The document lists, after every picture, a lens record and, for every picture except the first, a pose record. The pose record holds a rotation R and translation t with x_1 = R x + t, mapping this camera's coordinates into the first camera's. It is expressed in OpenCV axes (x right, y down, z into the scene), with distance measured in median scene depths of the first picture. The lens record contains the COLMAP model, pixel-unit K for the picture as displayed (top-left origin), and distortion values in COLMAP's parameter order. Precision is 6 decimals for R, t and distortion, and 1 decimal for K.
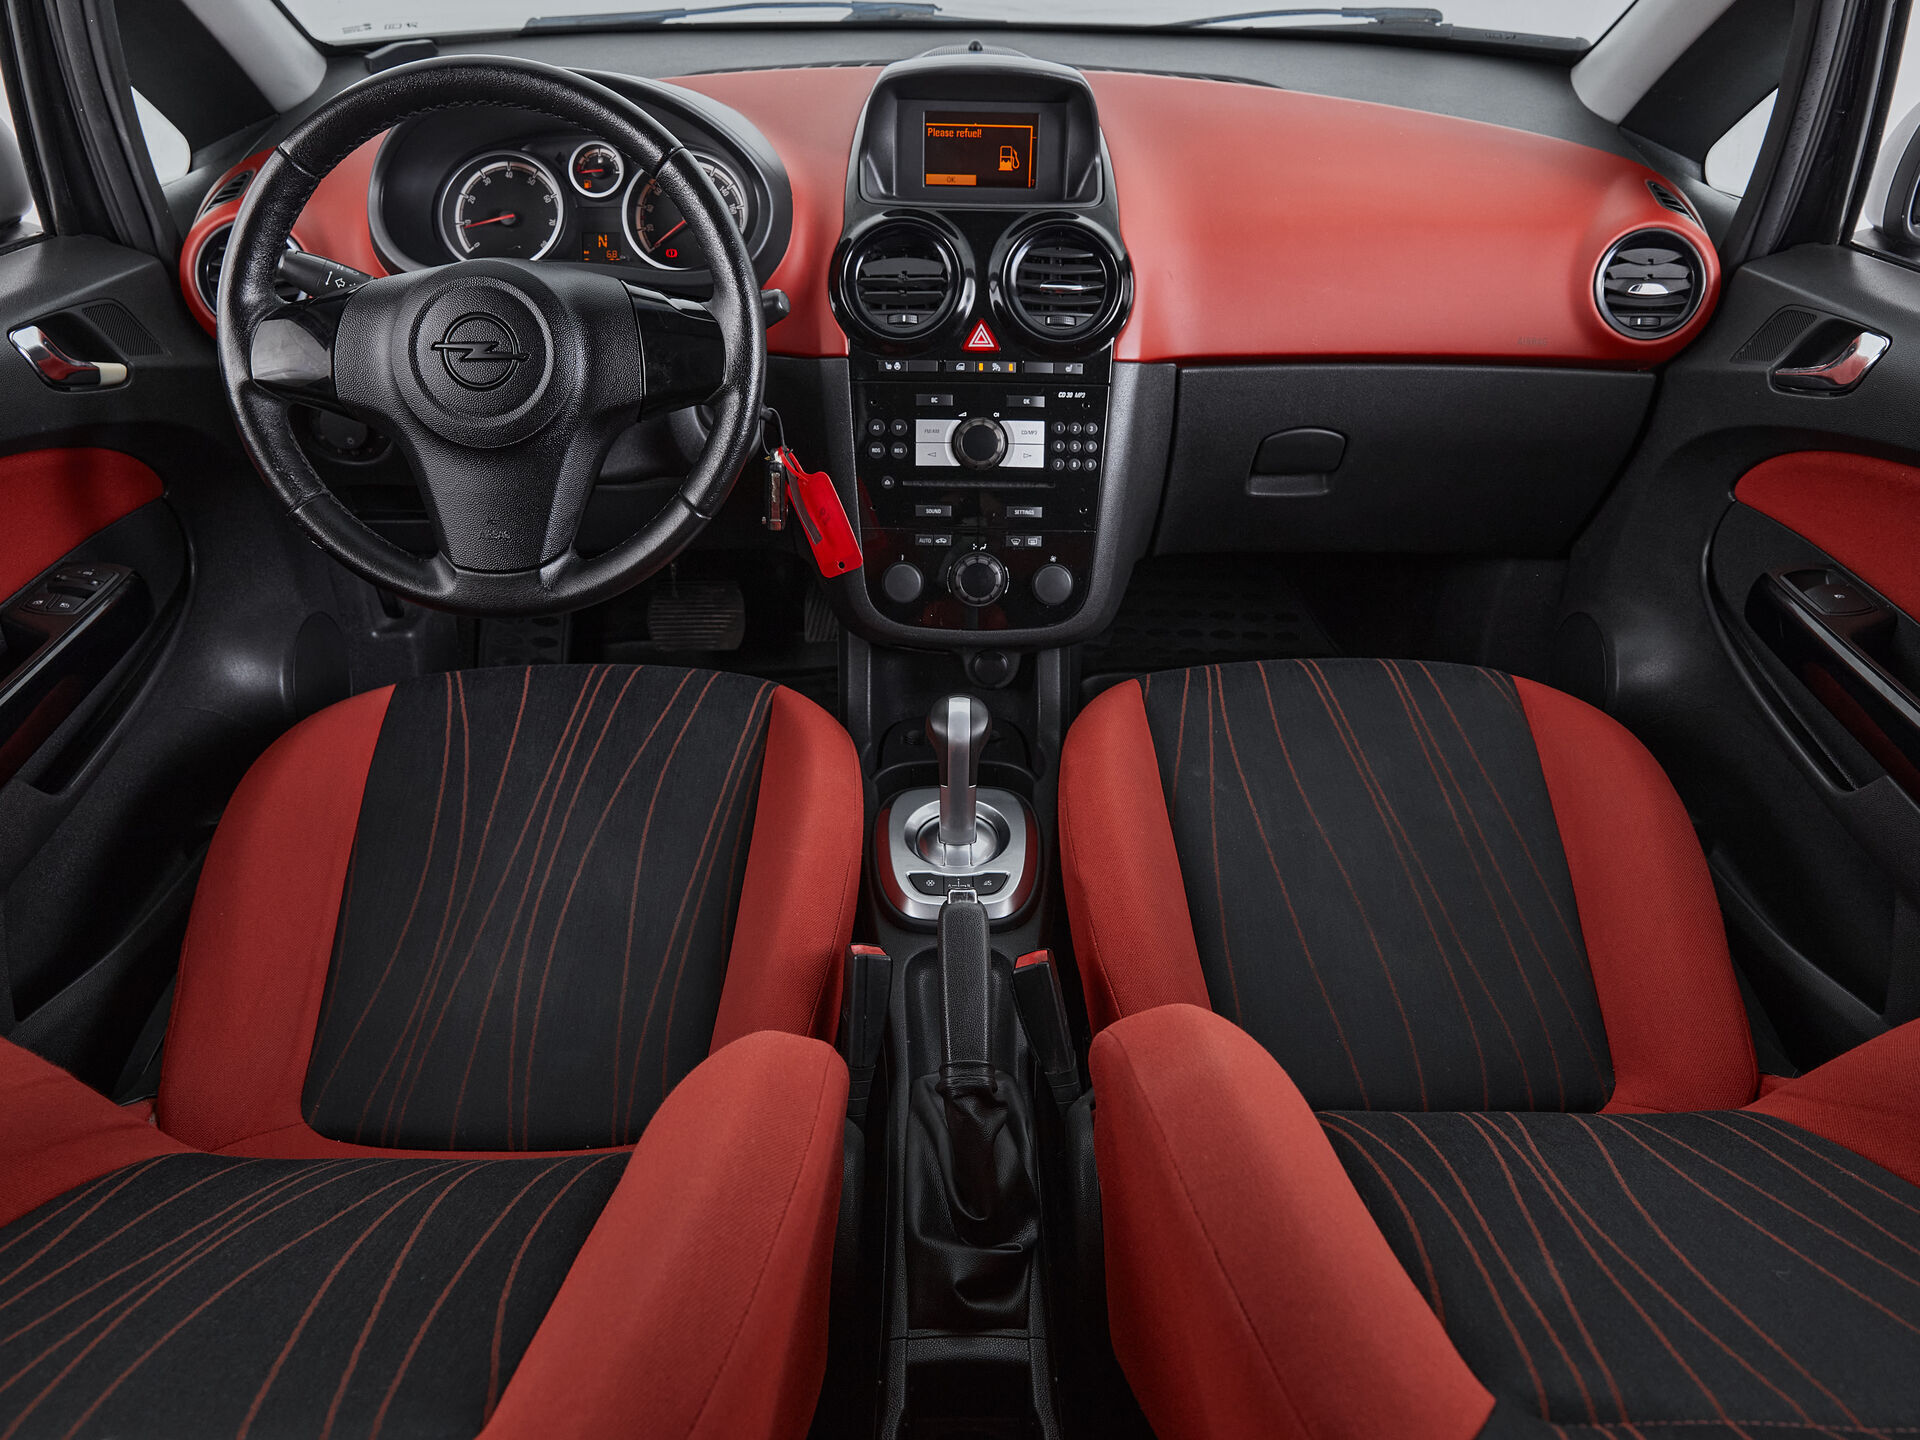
lens RADIAL K [[1458.9, 0, 960.0], [0, 1458.9, 720.0], [0, 0, 1]] dist [-0.008732, 0.004789]
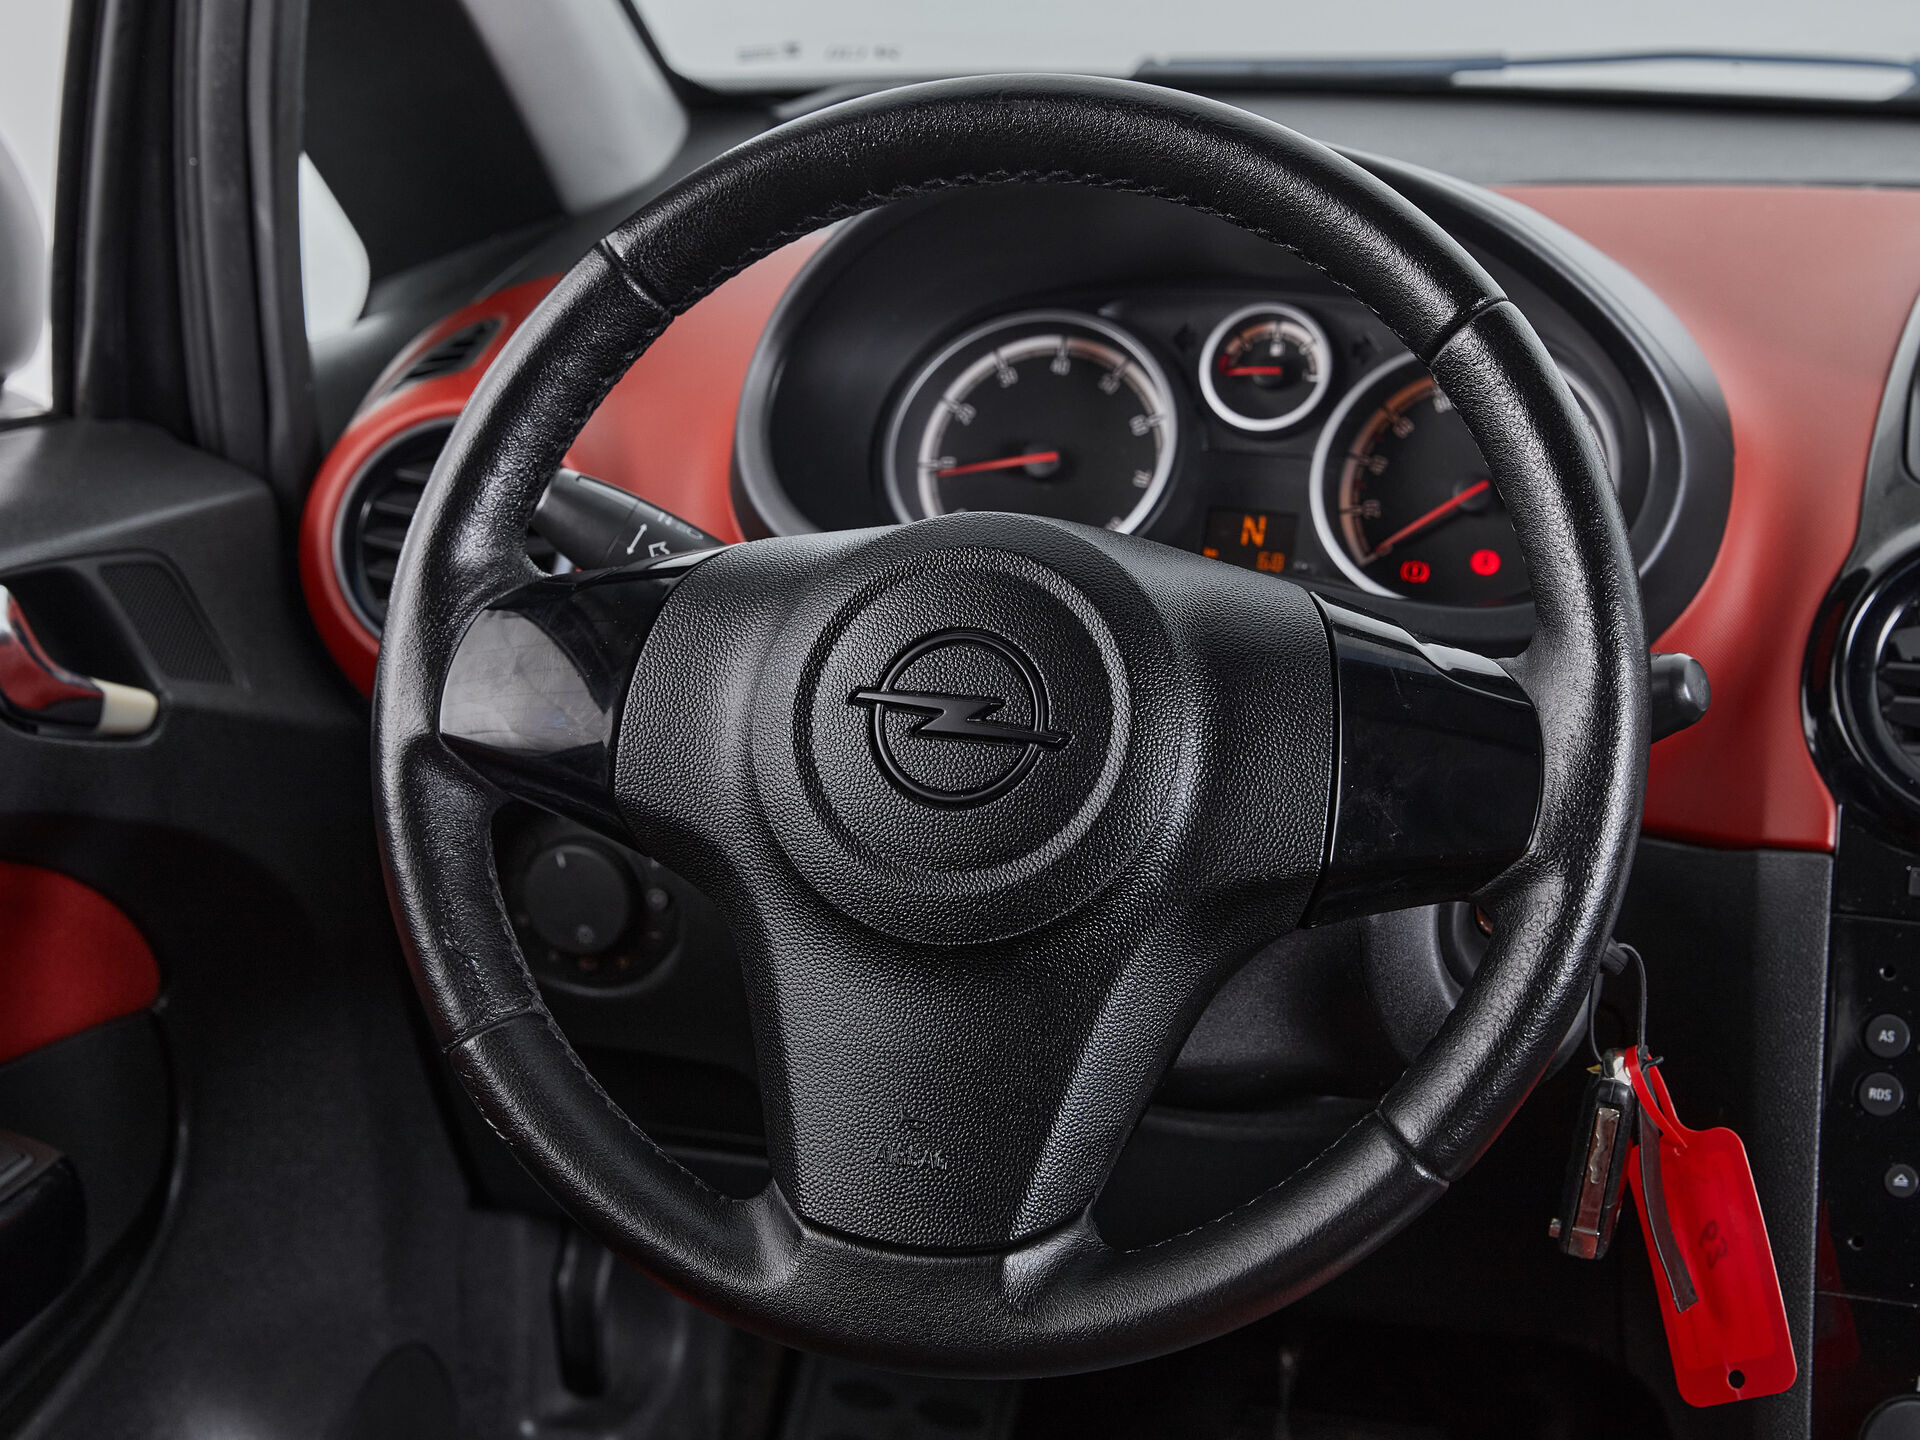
lens RADIAL K [[3945.9, 0, 960.0], [0, 3945.9, 720.0], [0, 0, 1]] dist [-0.051692, 0.078266]
pose [[0.958113, 0.090979, -0.271555, -0.017791], [-0.169057, 0.945039, -0.279858, 0.050949], [0.231169, 0.314044, 0.920835, -0.031708]]
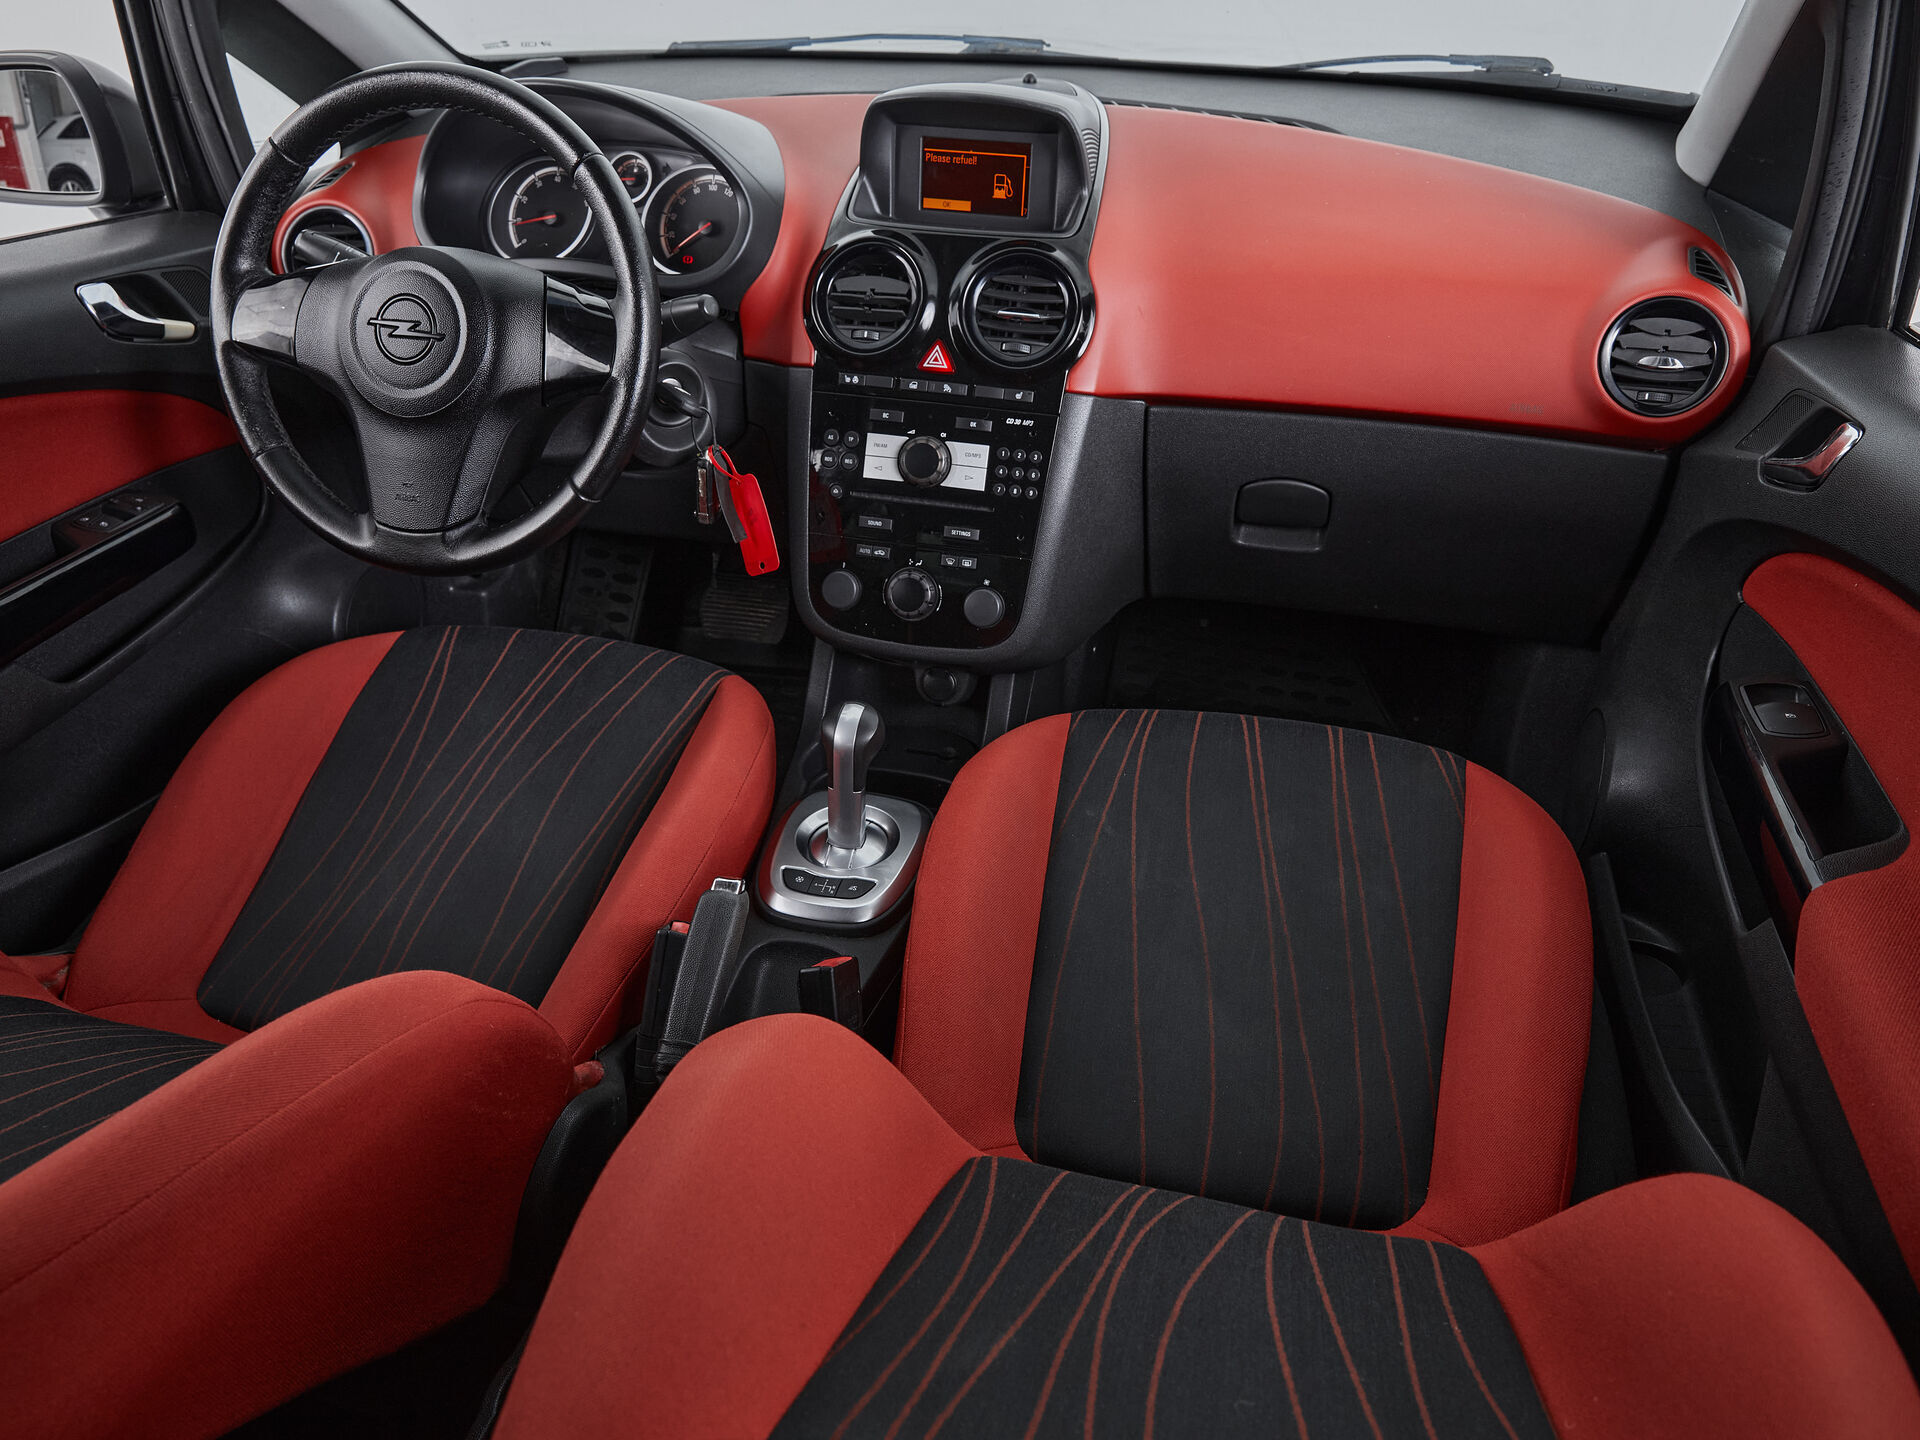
lens RADIAL K [[1418.5, 0, 960.0], [0, 1418.5, 720.0], [0, 0, 1]] dist [-0.002019, -0.004887]
pose [[0.968304, 0.129884, -0.213350, 0.272765], [-0.133715, 0.991013, -0.003561, -0.010581], [0.210970, 0.031976, 0.976969, 0.043513]]
